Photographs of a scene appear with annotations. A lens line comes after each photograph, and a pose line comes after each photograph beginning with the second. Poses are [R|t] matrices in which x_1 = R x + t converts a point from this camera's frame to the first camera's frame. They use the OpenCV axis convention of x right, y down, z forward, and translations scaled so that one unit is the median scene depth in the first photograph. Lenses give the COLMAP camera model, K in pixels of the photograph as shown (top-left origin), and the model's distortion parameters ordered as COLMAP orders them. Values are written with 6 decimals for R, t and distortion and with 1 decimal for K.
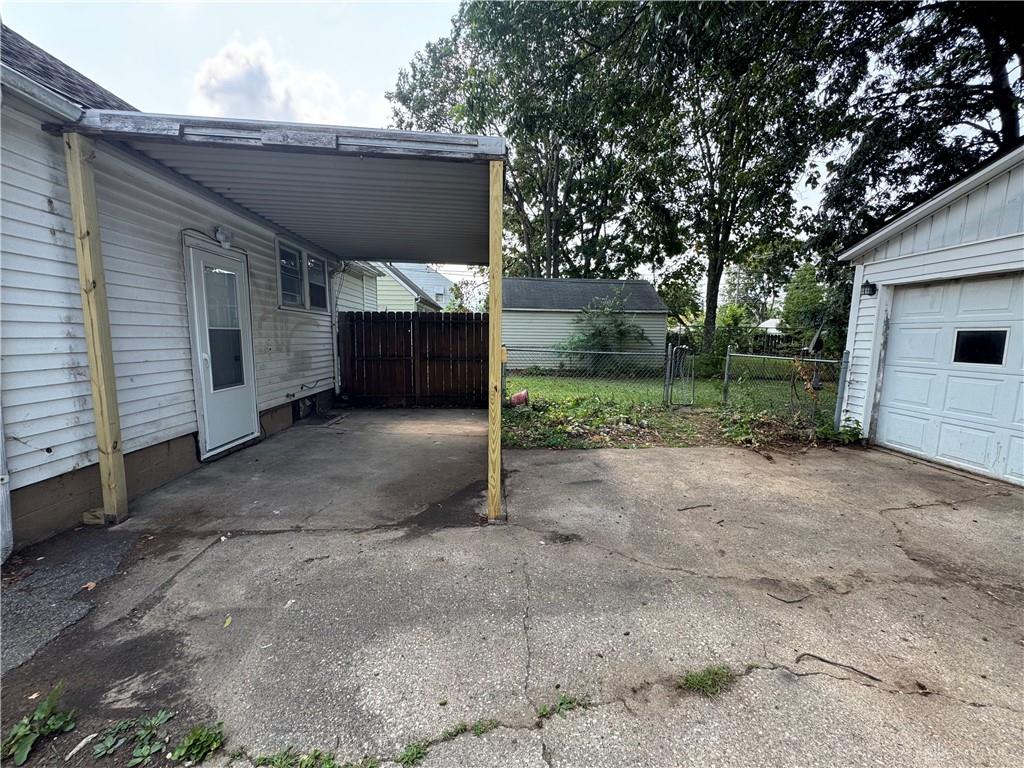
lens RADIAL K [[407.9, 0, 514.2], [0, 407.9, 386.5], [0, 0, 1]] dist [-0.002538, -0.000082]
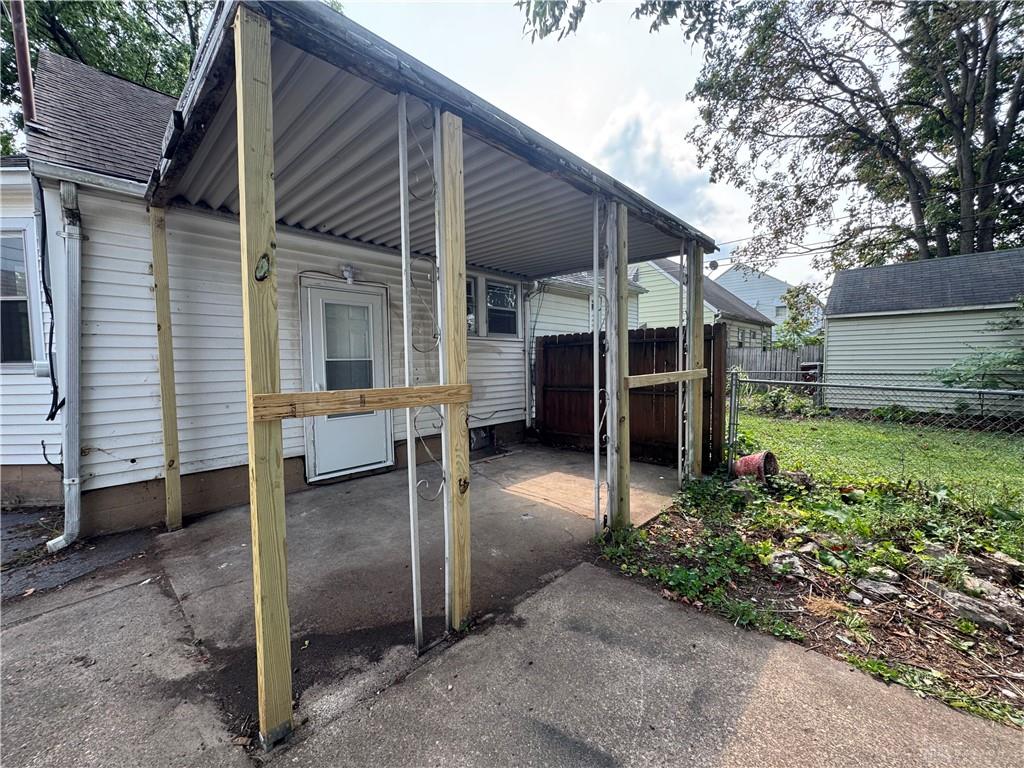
lens RADIAL K [[407.9, 0, 514.2], [0, 407.9, 386.5], [0, 0, 1]] dist [-0.002538, -0.000082]
pose [[0.680808, 0.025276, -0.732025, 0.372600], [-0.069156, 0.997158, -0.029887, -0.075448], [0.729189, 0.070972, 0.680622, 0.633154]]
